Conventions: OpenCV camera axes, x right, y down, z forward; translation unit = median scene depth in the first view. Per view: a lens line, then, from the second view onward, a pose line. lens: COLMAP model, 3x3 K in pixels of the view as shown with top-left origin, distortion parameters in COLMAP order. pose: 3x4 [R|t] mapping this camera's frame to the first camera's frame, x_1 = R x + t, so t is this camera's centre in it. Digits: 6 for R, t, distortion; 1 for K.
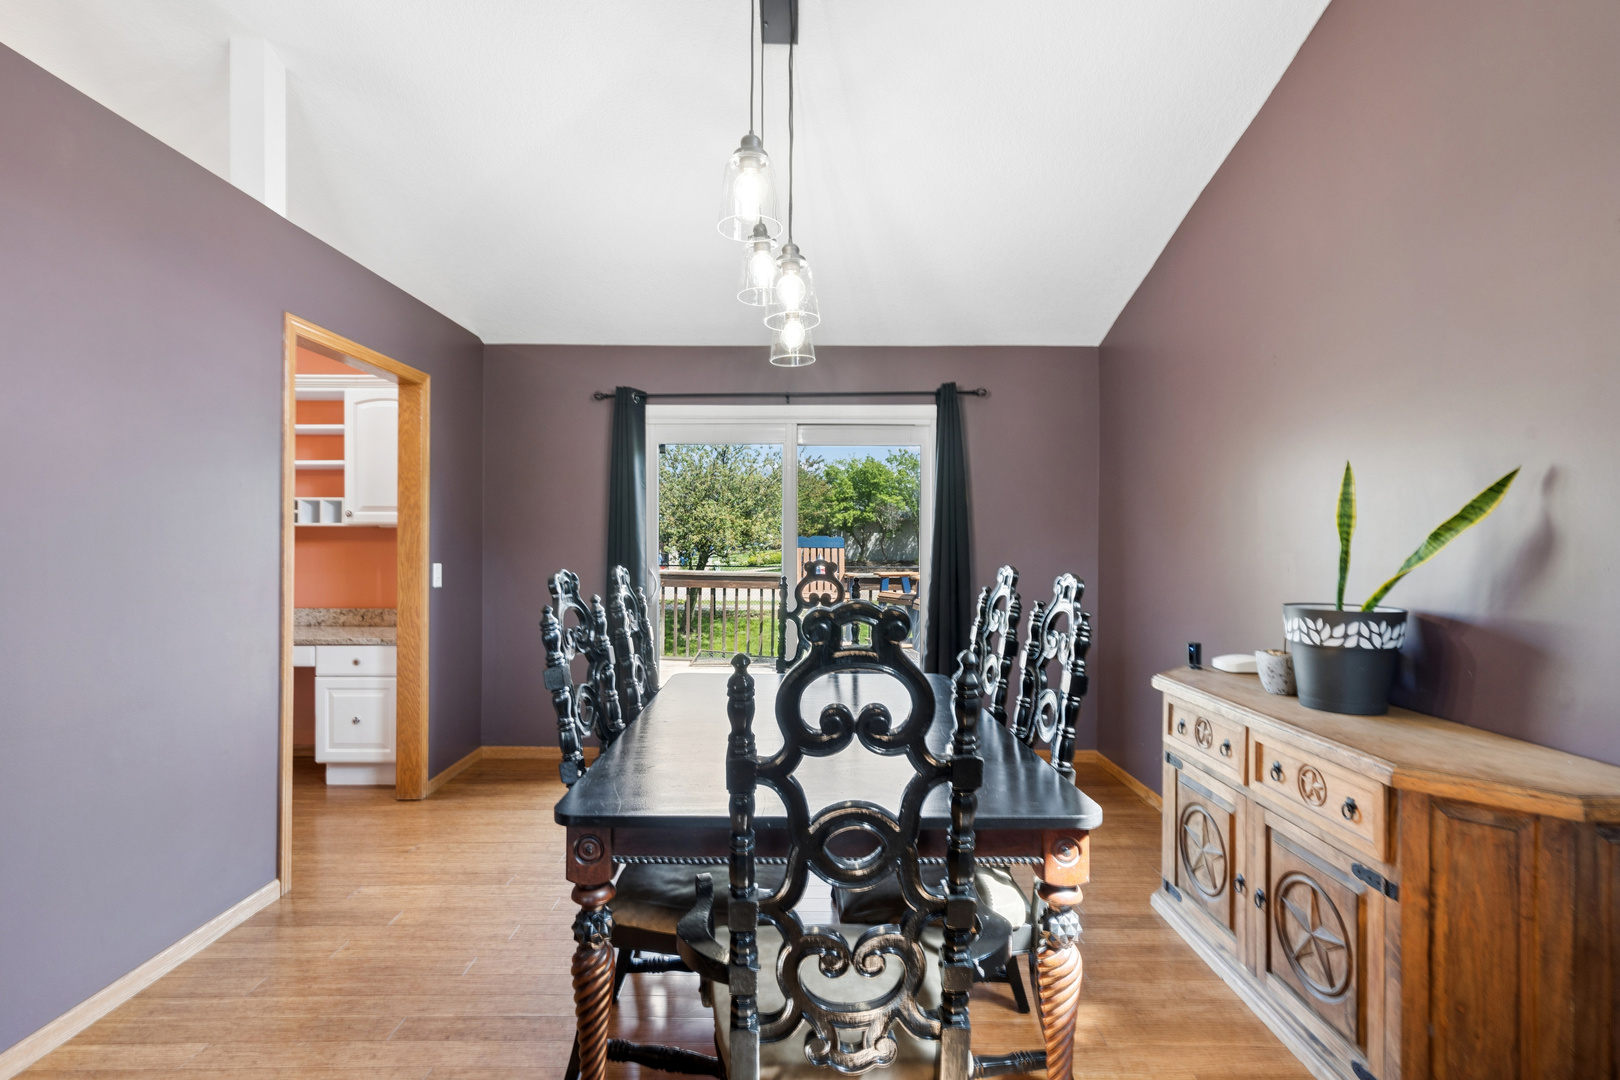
lens RADIAL K [[738.6, 0, 801.3], [0, 738.6, 542.0], [0, 0, 1]] dist [-0.004719, 0.001332]
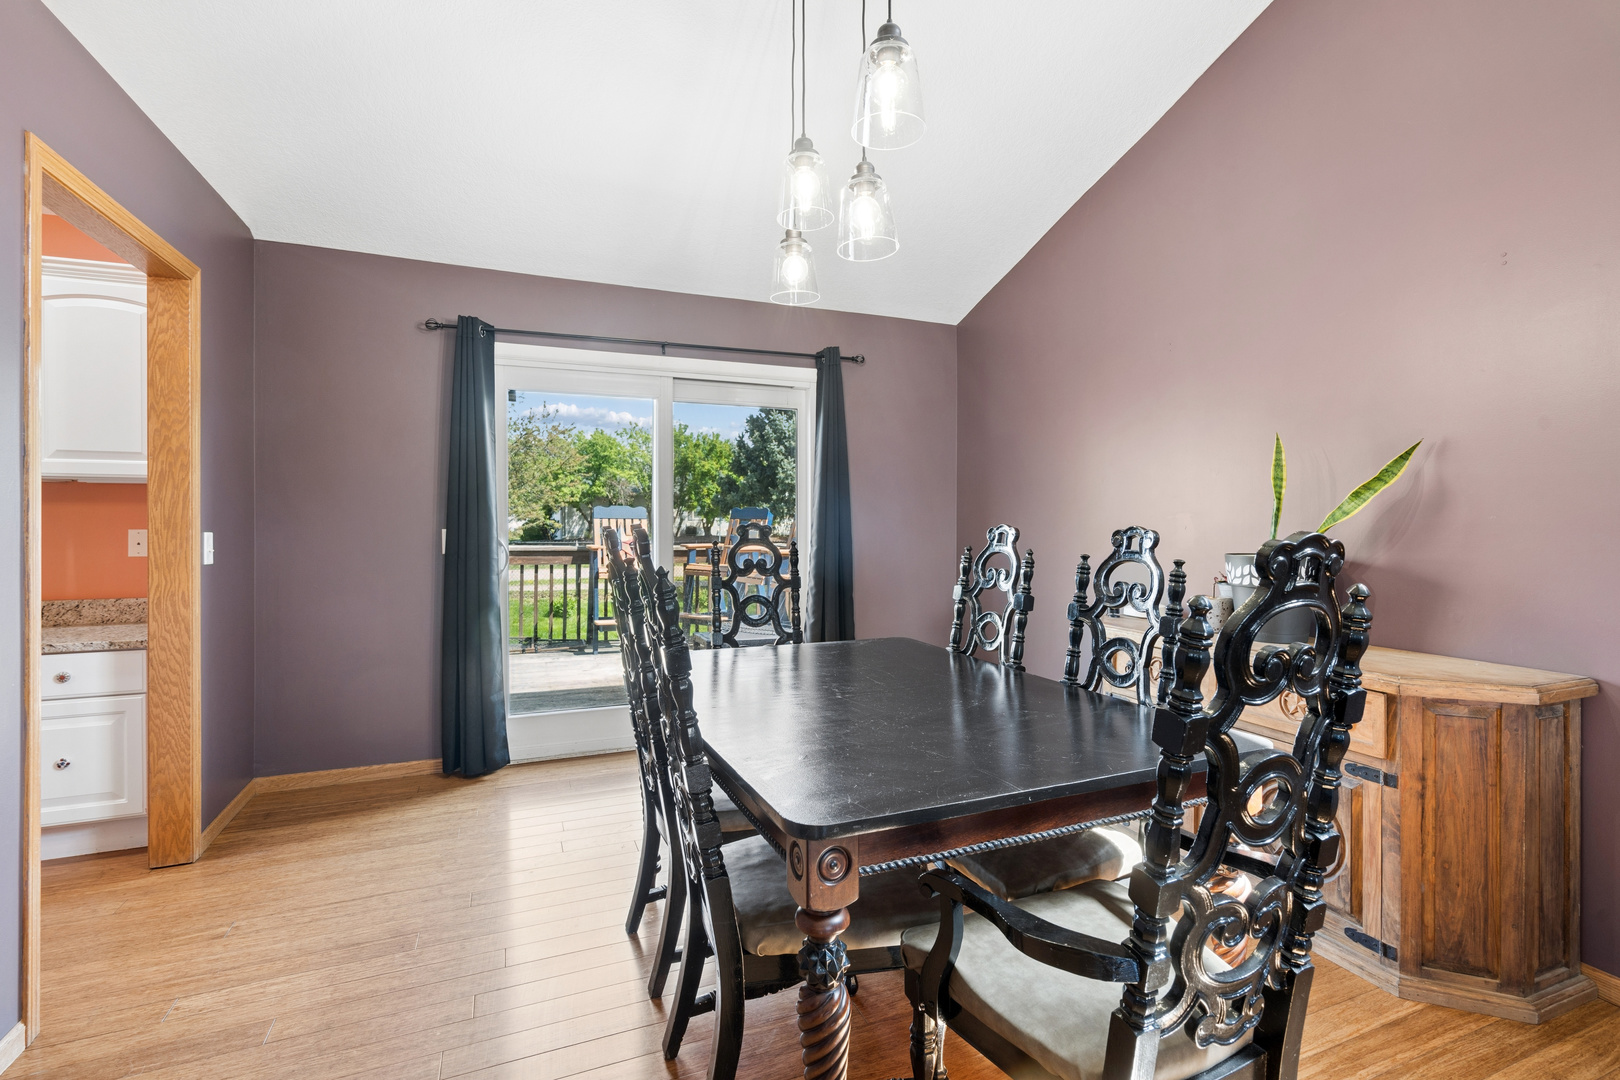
lens RADIAL K [[738.6, 0, 814.3], [0, 738.6, 523.9], [0, 0, 1]] dist [-0.004719, 0.001332]
pose [[0.920287, -0.002985, 0.391233, -0.321085], [0.000324, 0.999976, 0.006867, 0.022726], [-0.391244, -0.006193, 0.920266, 0.146634]]
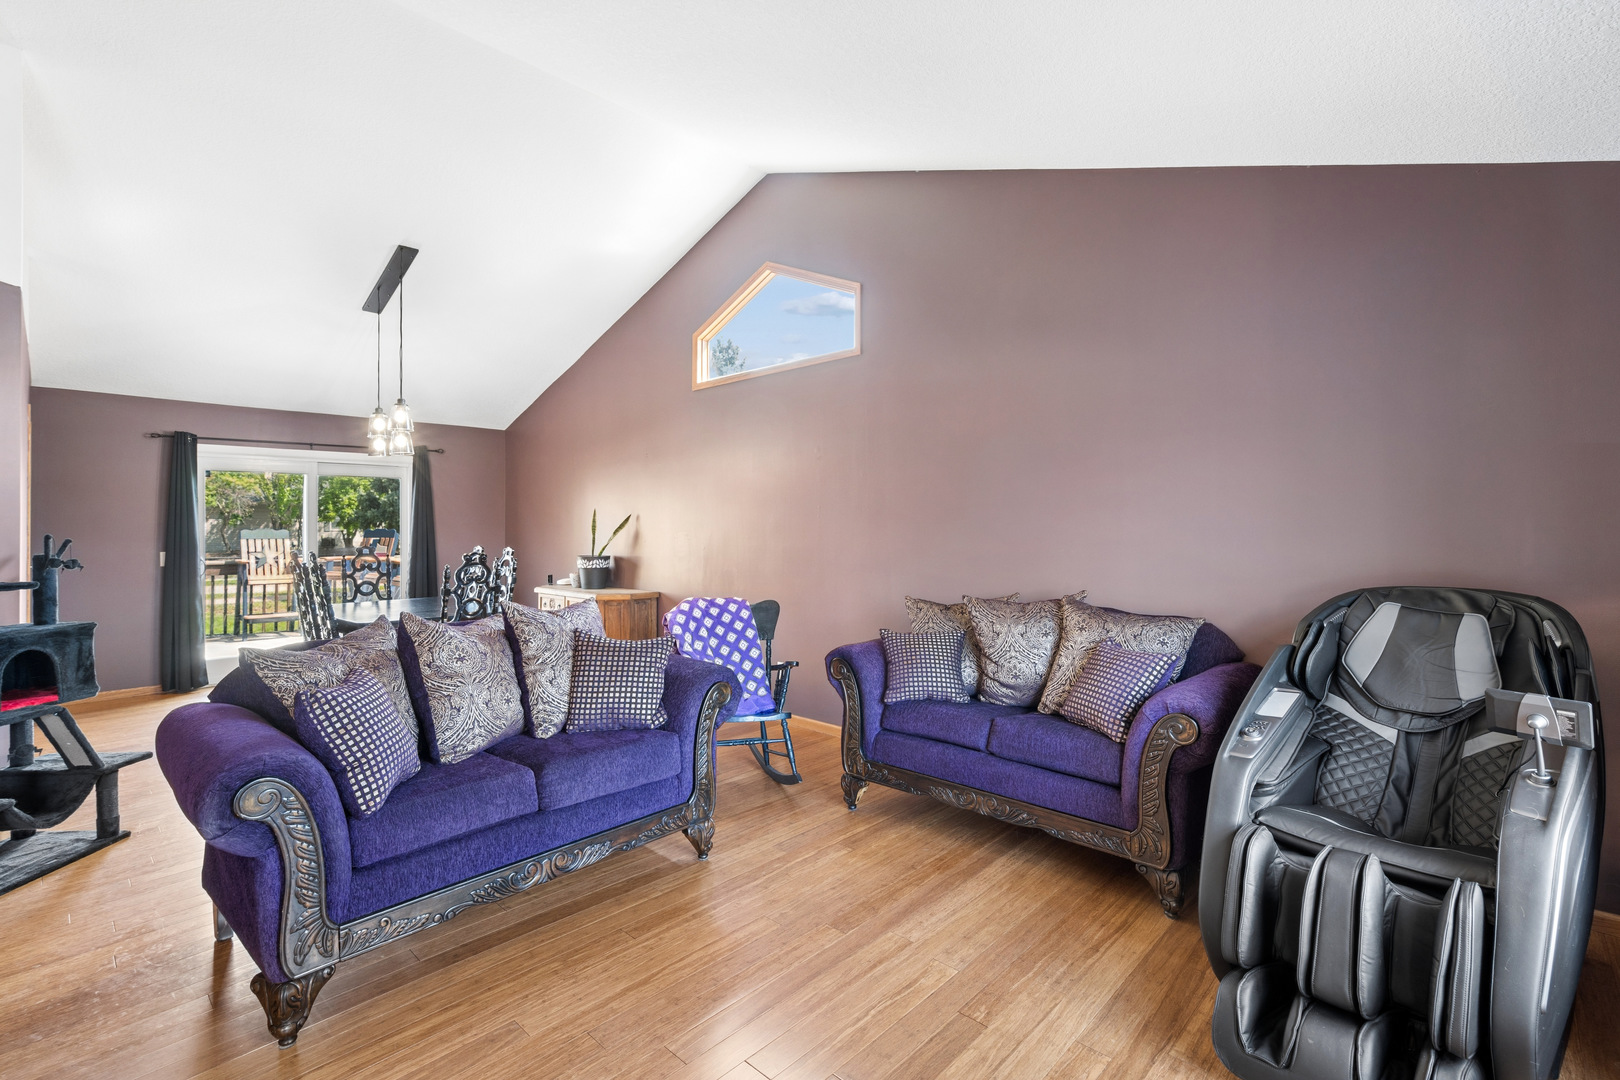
lens RADIAL K [[738.6, 0, 815.6], [0, 738.6, 524.2], [0, 0, 1]] dist [-0.004719, 0.001332]
pose [[0.681382, -0.004751, 0.731912, -0.695096], [0.006440, 0.999979, 0.000496, -0.031069], [-0.731900, 0.004376, 0.681399, -1.387719]]
